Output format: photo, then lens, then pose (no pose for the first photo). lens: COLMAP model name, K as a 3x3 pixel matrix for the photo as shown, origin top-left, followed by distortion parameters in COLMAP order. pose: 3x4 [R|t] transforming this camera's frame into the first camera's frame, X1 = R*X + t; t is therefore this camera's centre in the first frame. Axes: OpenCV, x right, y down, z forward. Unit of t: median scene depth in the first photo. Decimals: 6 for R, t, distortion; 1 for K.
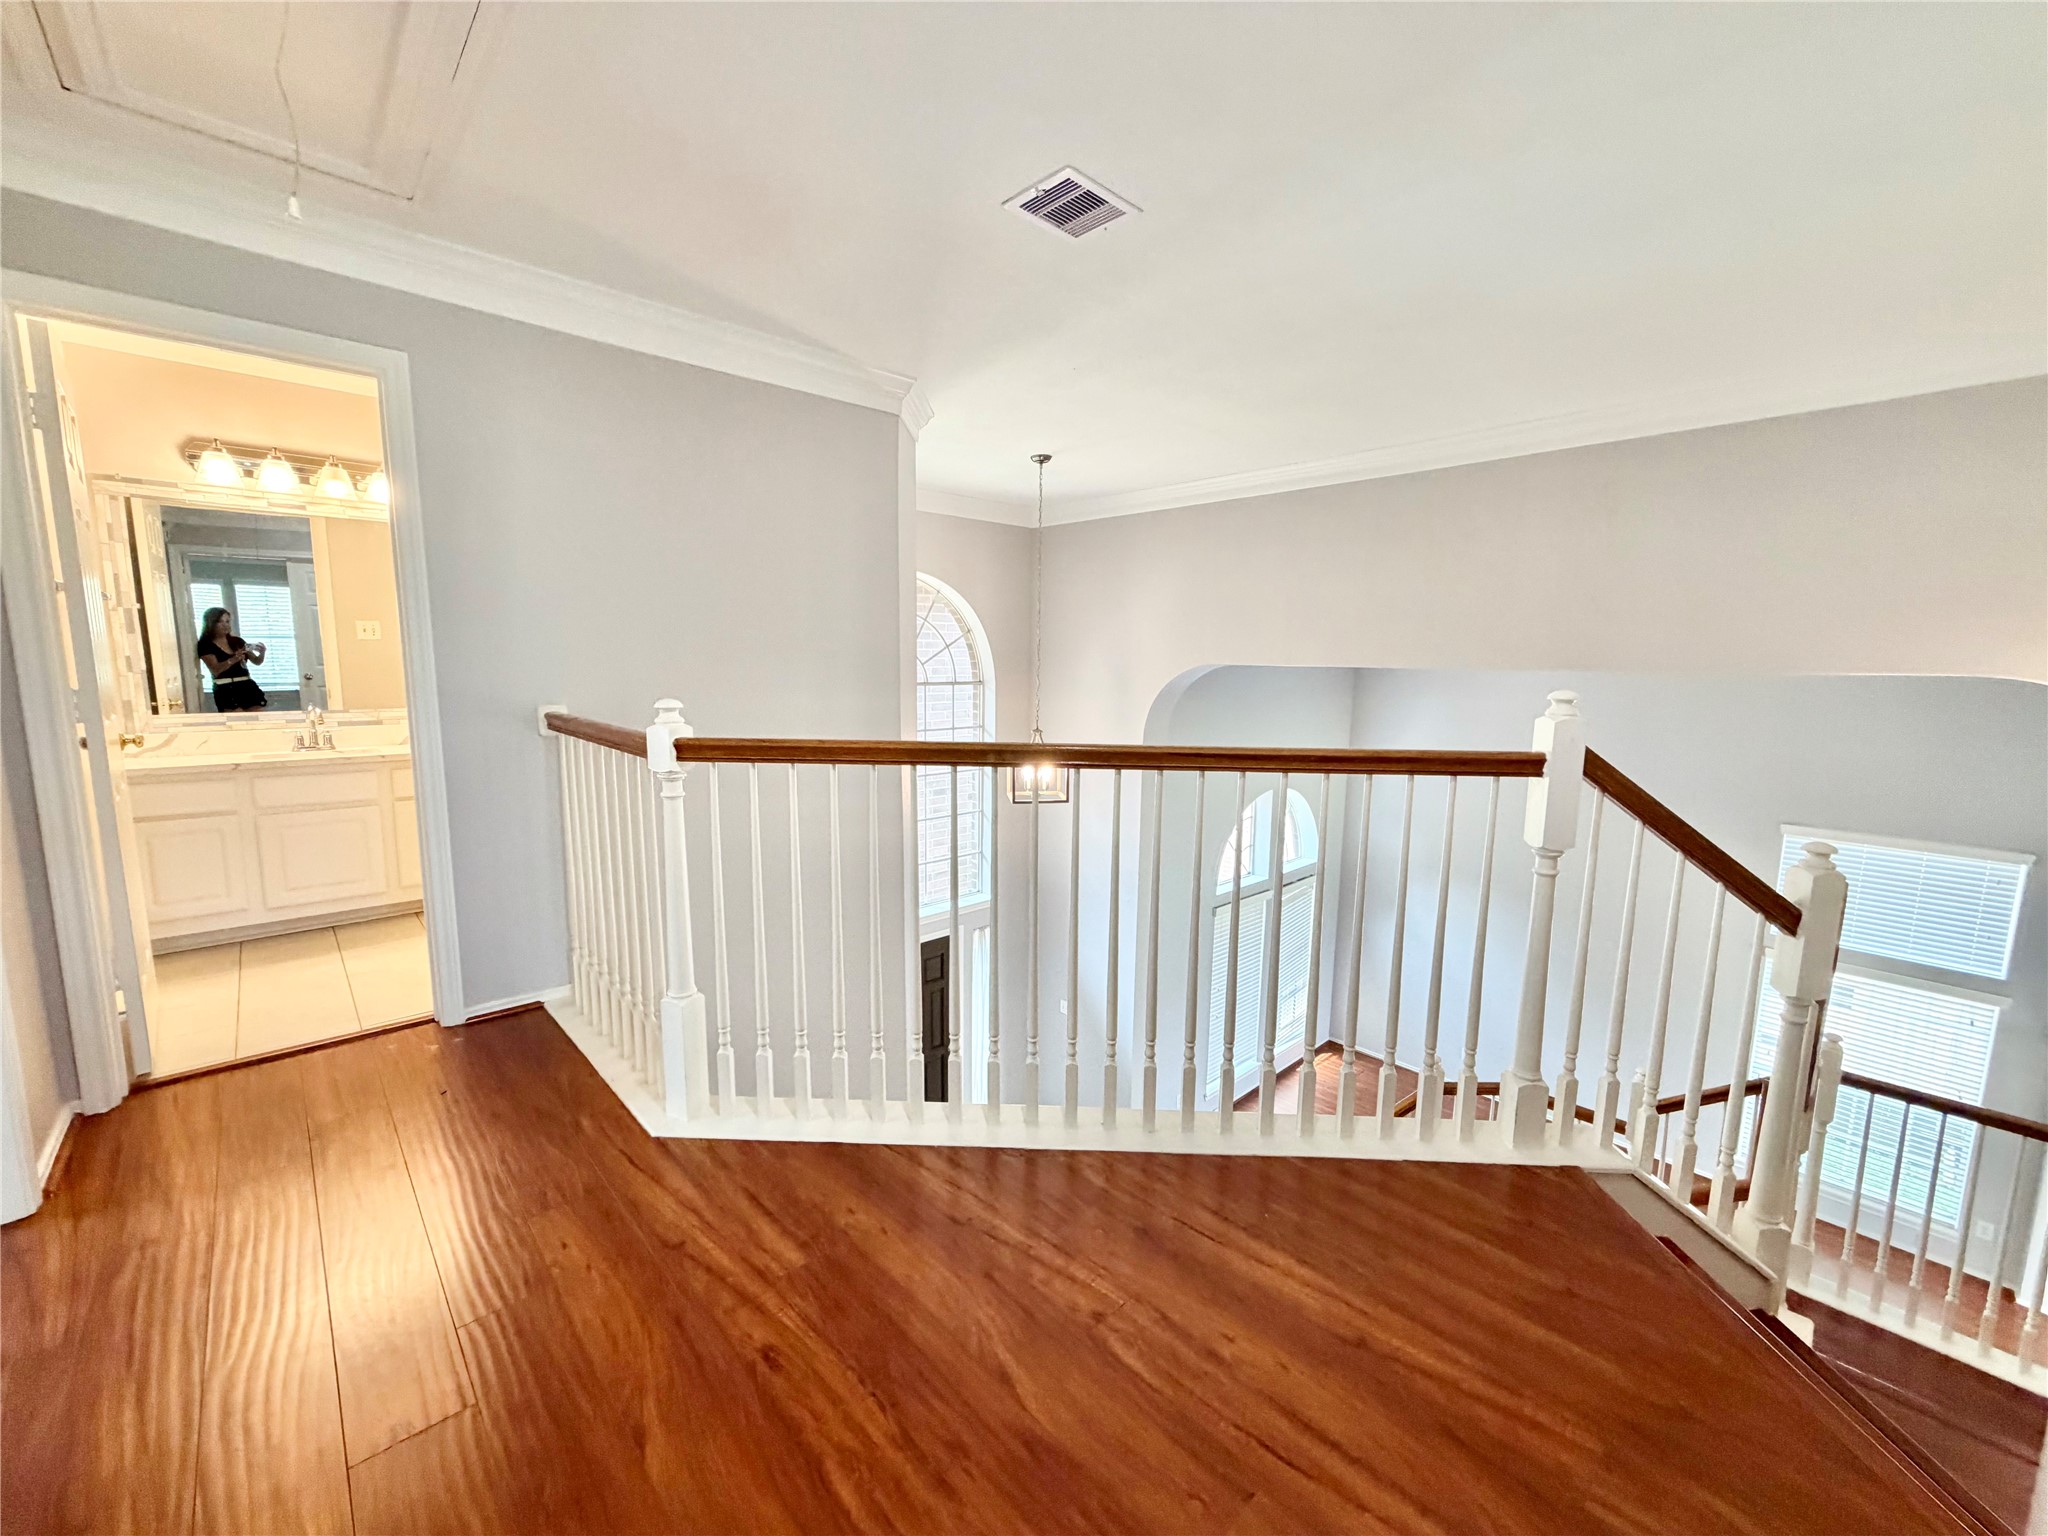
lens RADIAL K [[812.2, 0, 1015.5], [0, 812.2, 766.4], [0, 0, 1]] dist [0.001089, -0.000156]
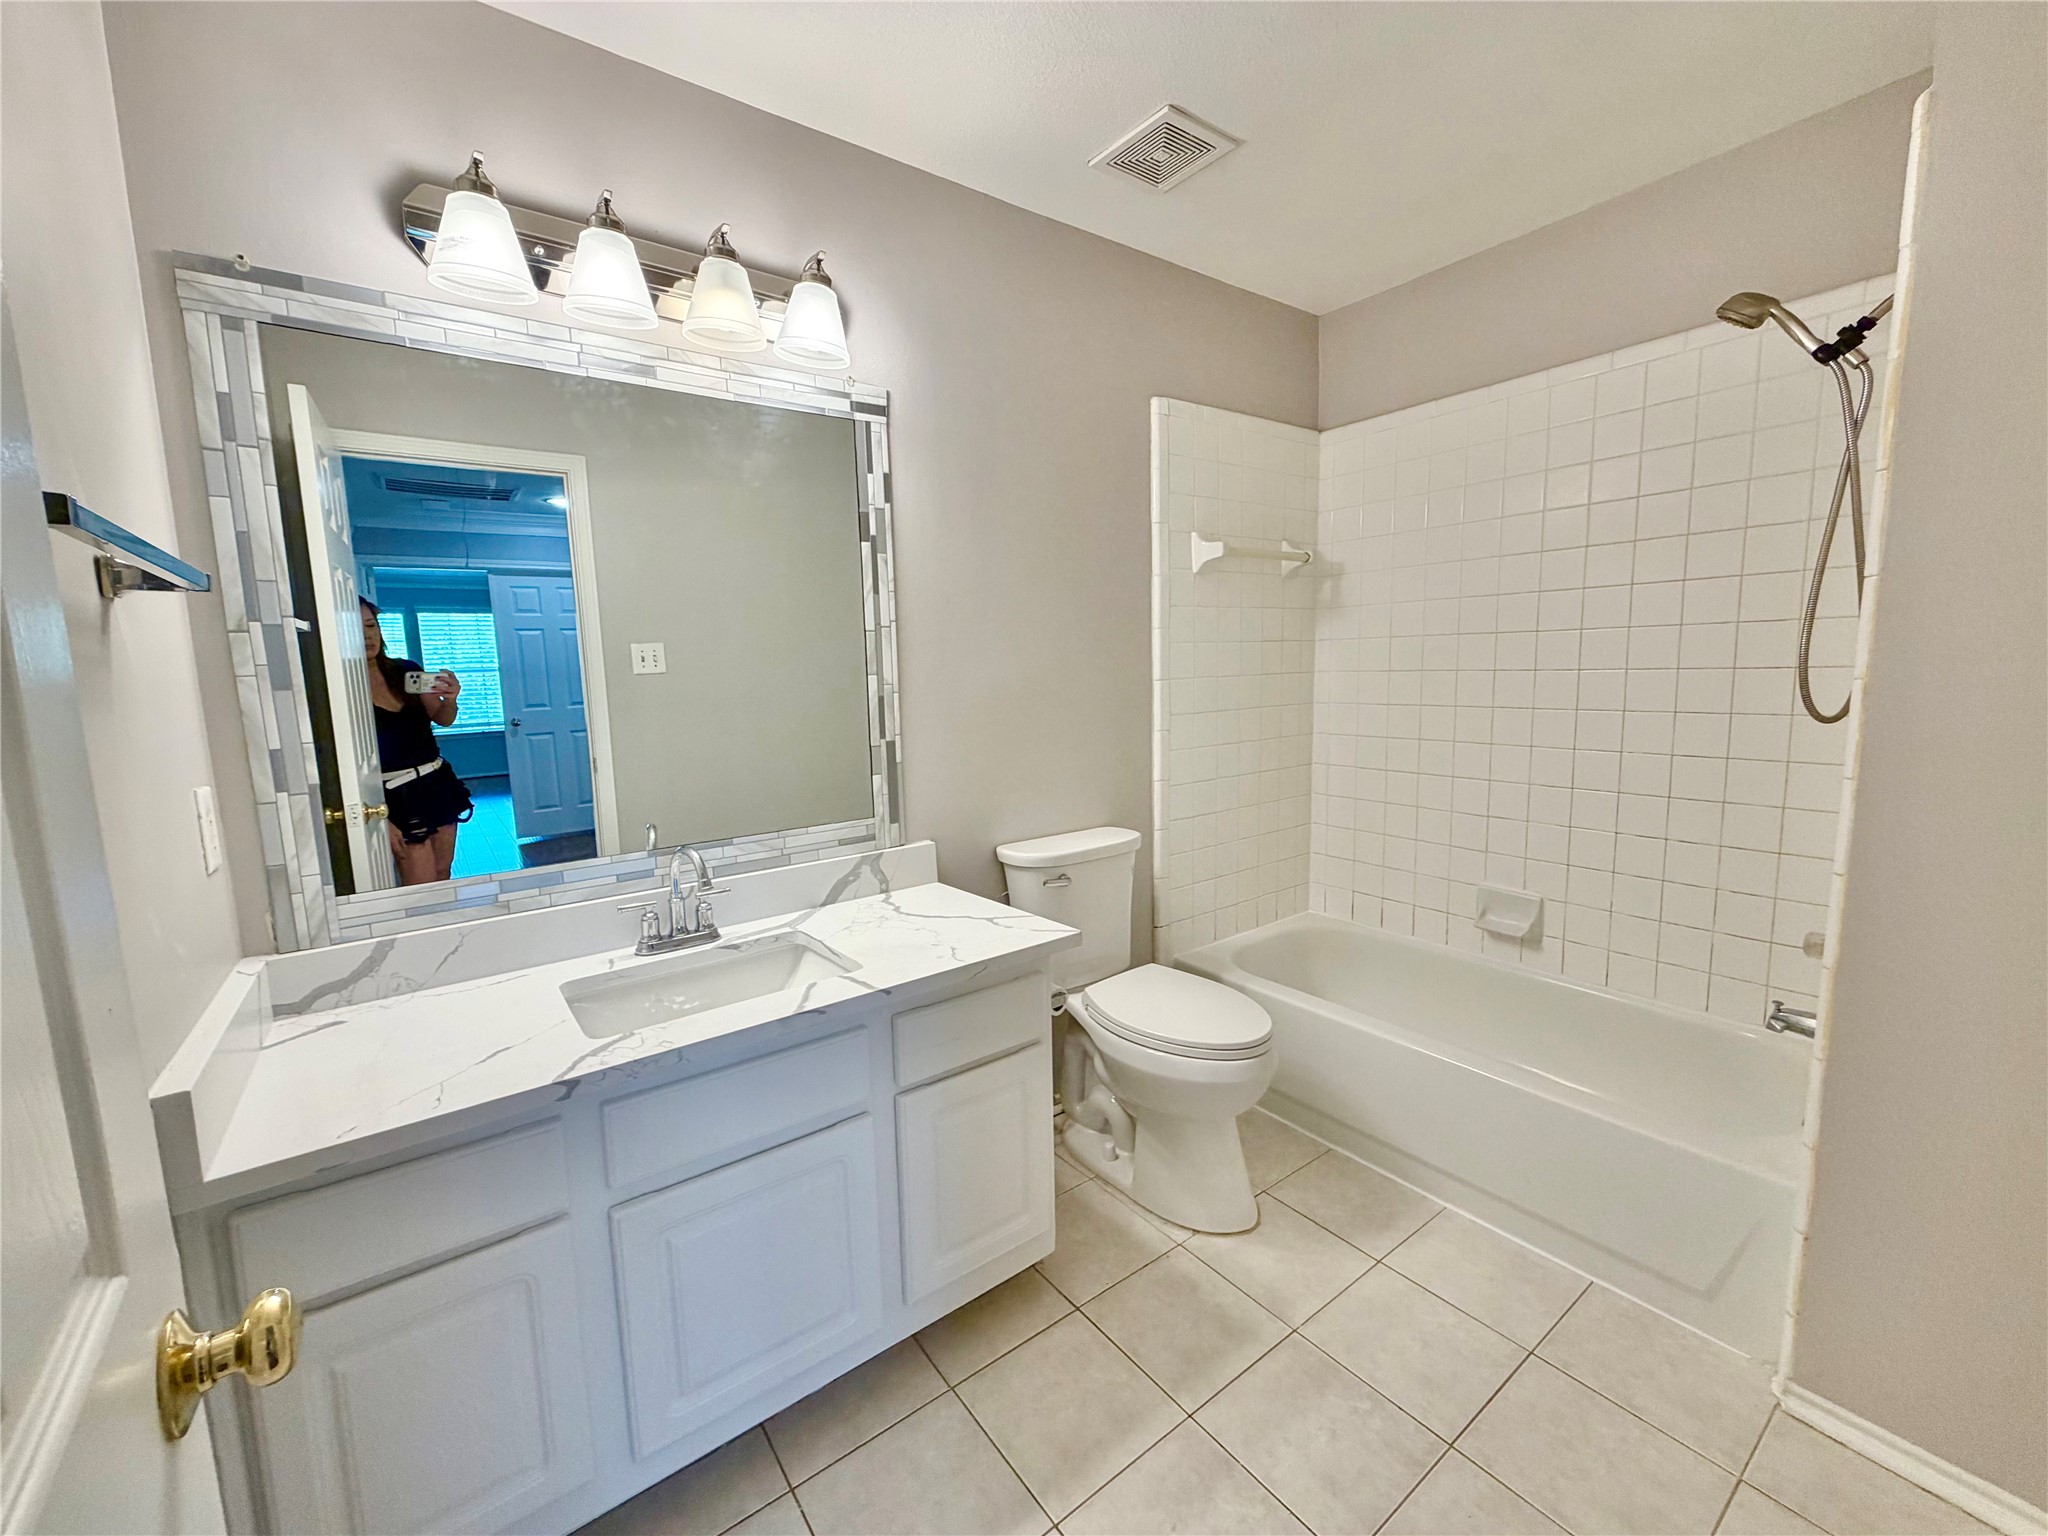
lens RADIAL K [[812.2, 0, 1015.5], [0, 812.2, 766.4], [0, 0, 1]] dist [0.001089, -0.000156]
pose [[0.993013, -0.025180, -0.115291, -0.573440], [0.024403, 0.999669, -0.008146, -0.094822], [0.115458, 0.005276, 0.993298, 0.538731]]
